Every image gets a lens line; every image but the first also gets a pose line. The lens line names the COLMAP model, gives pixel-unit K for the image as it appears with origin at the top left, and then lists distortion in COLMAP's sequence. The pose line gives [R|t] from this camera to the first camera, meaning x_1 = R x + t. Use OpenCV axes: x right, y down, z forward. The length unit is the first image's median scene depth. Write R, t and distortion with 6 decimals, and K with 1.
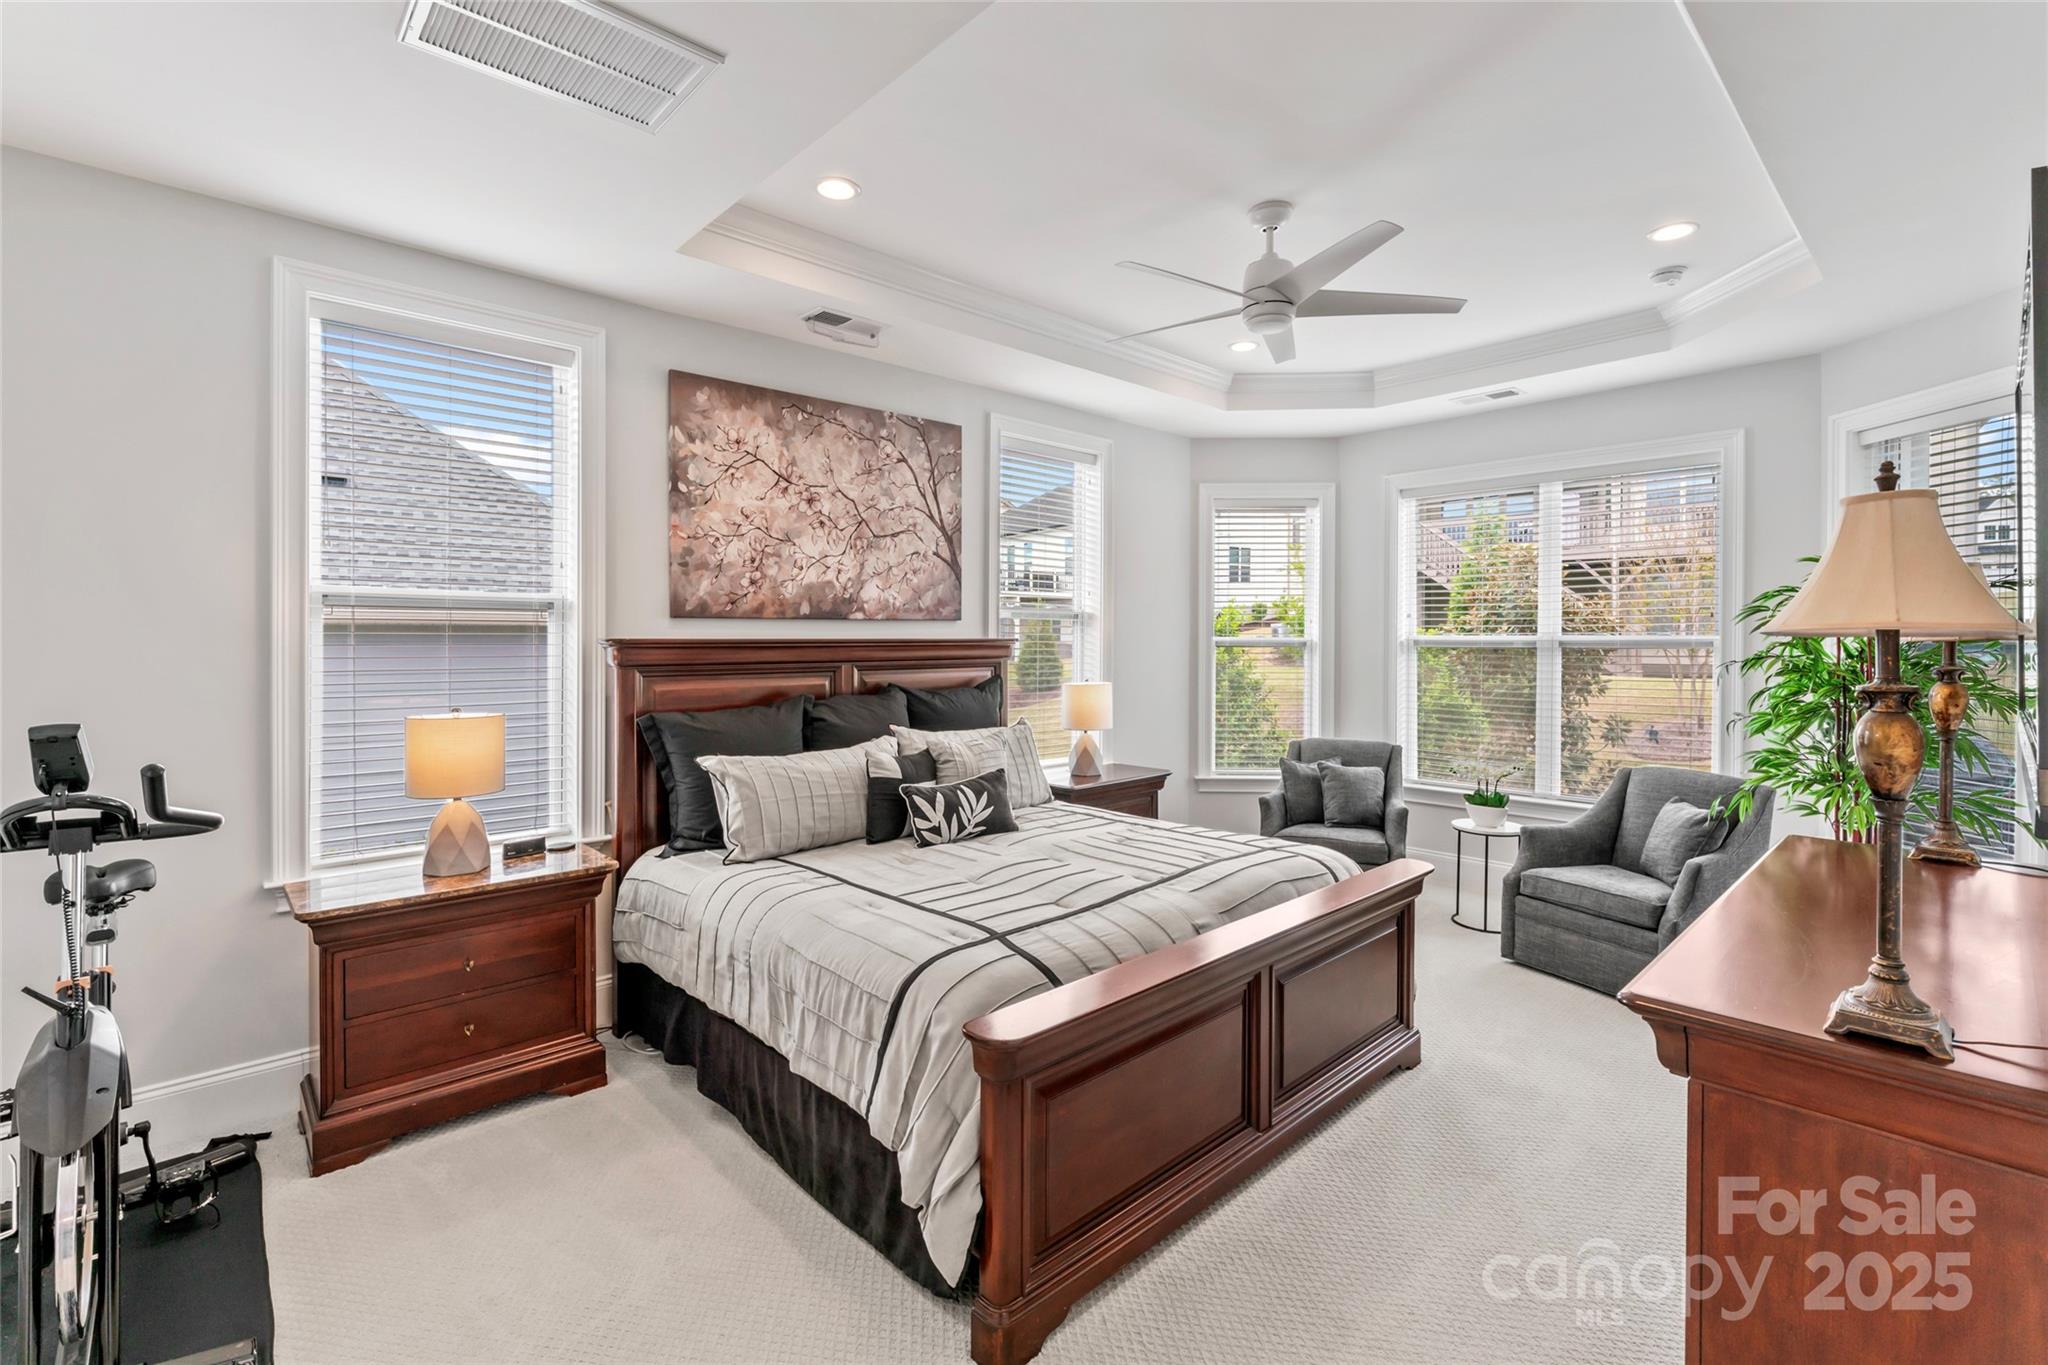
lens RADIAL K [[921.1, 0, 1012.6], [0, 921.1, 635.3], [0, 0, 1]] dist [0.000549, 0.000481]
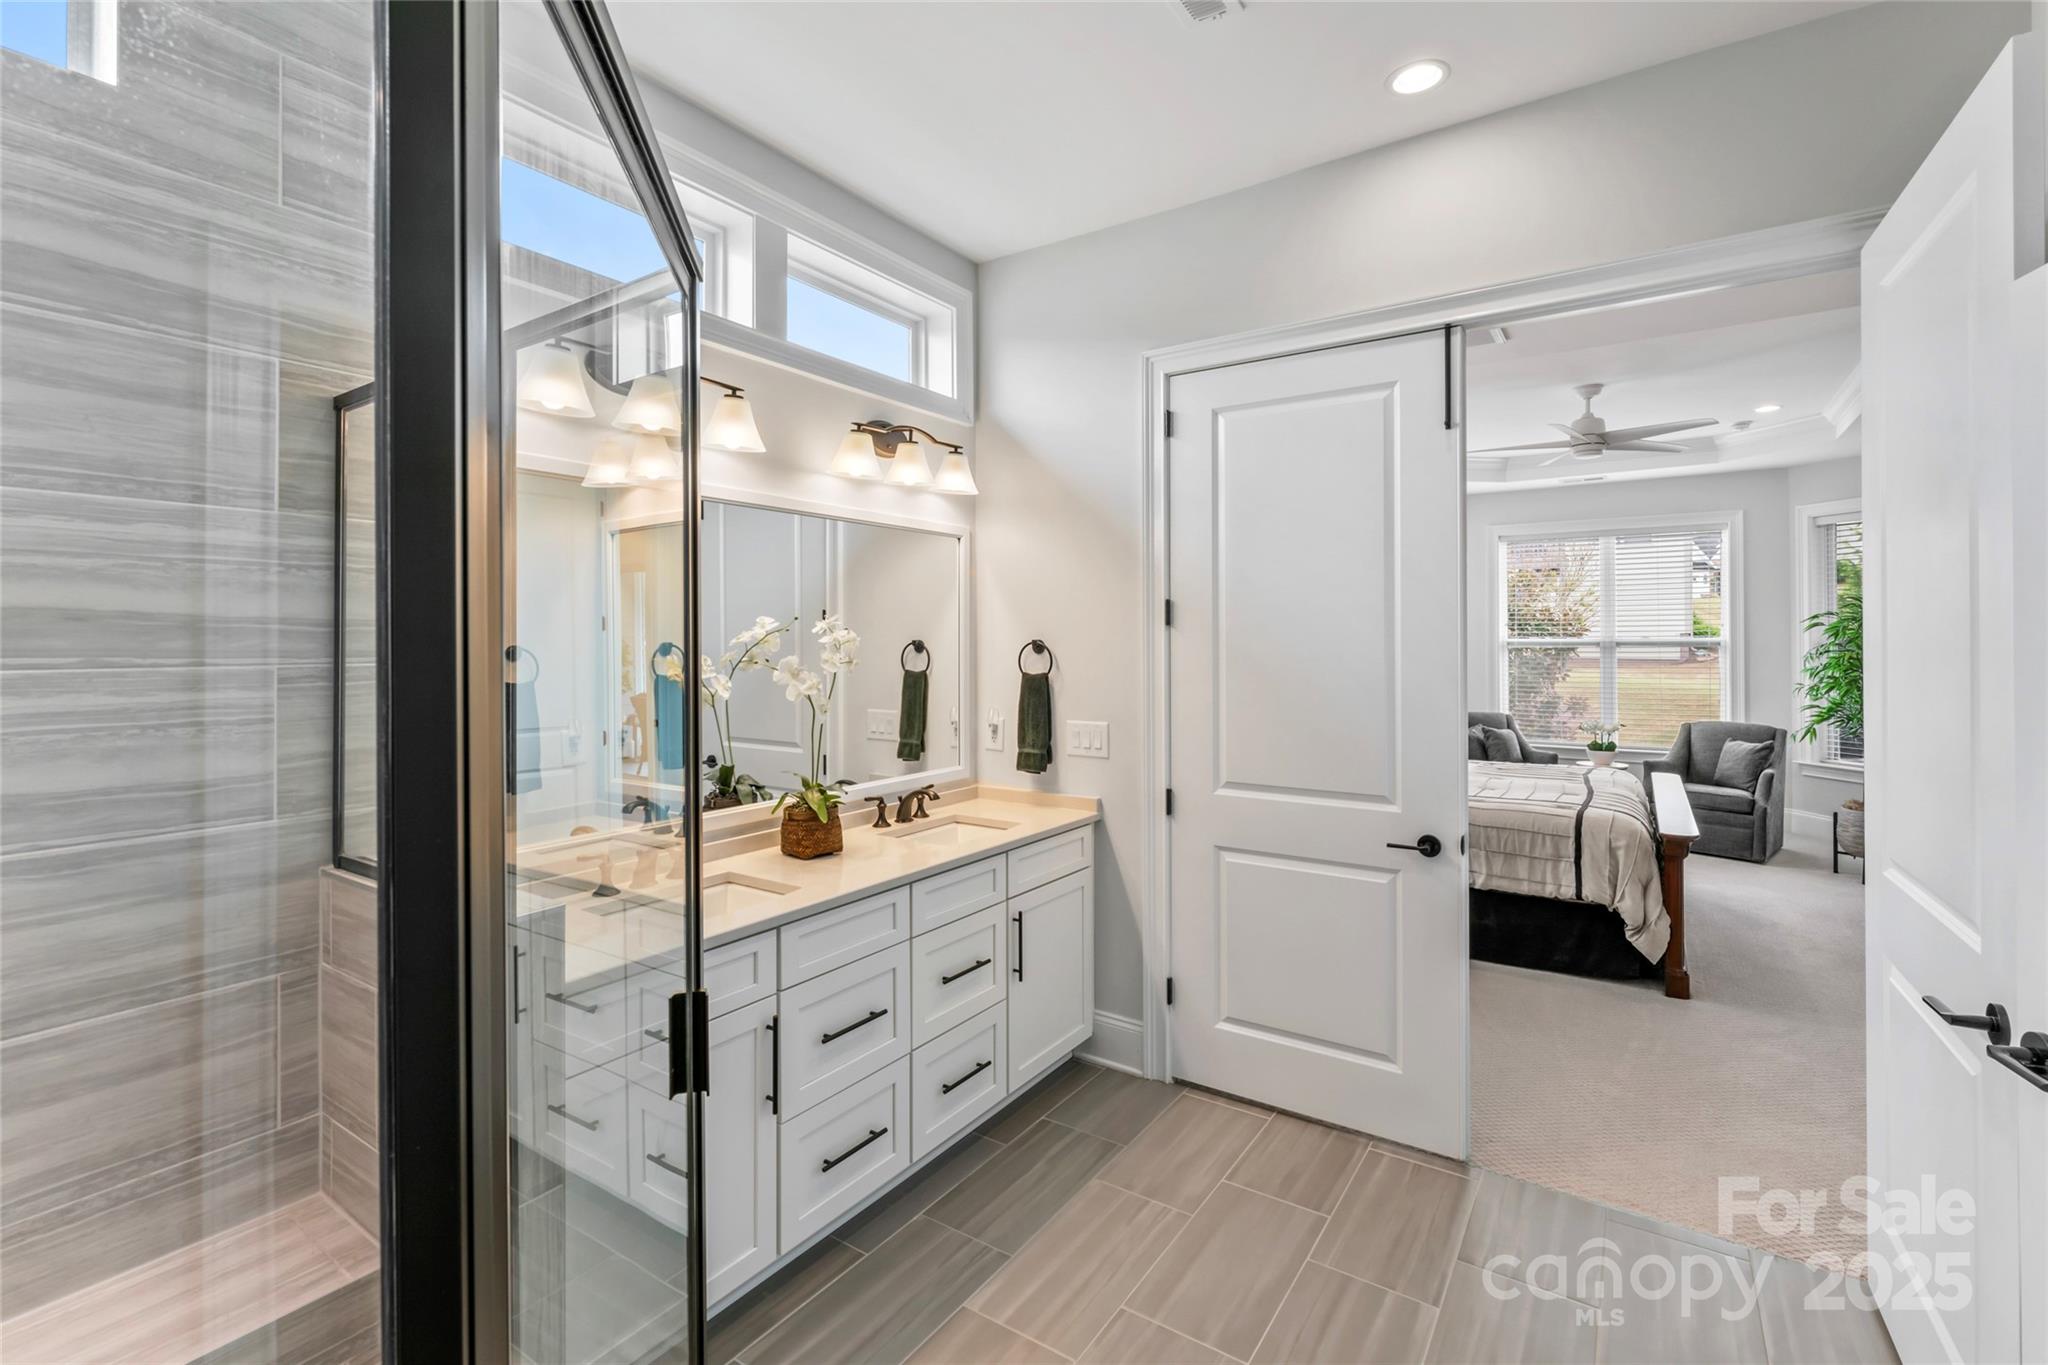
lens RADIAL K [[921.1, 0, 1029.9], [0, 921.1, 618.3], [0, 0, 1]] dist [0.000549, 0.000481]
pose [[0.973716, -0.001274, 0.227764, -0.887683], [0.006467, 0.999736, -0.022056, -0.008589], [-0.227676, 0.022949, 0.973467, -0.320633]]
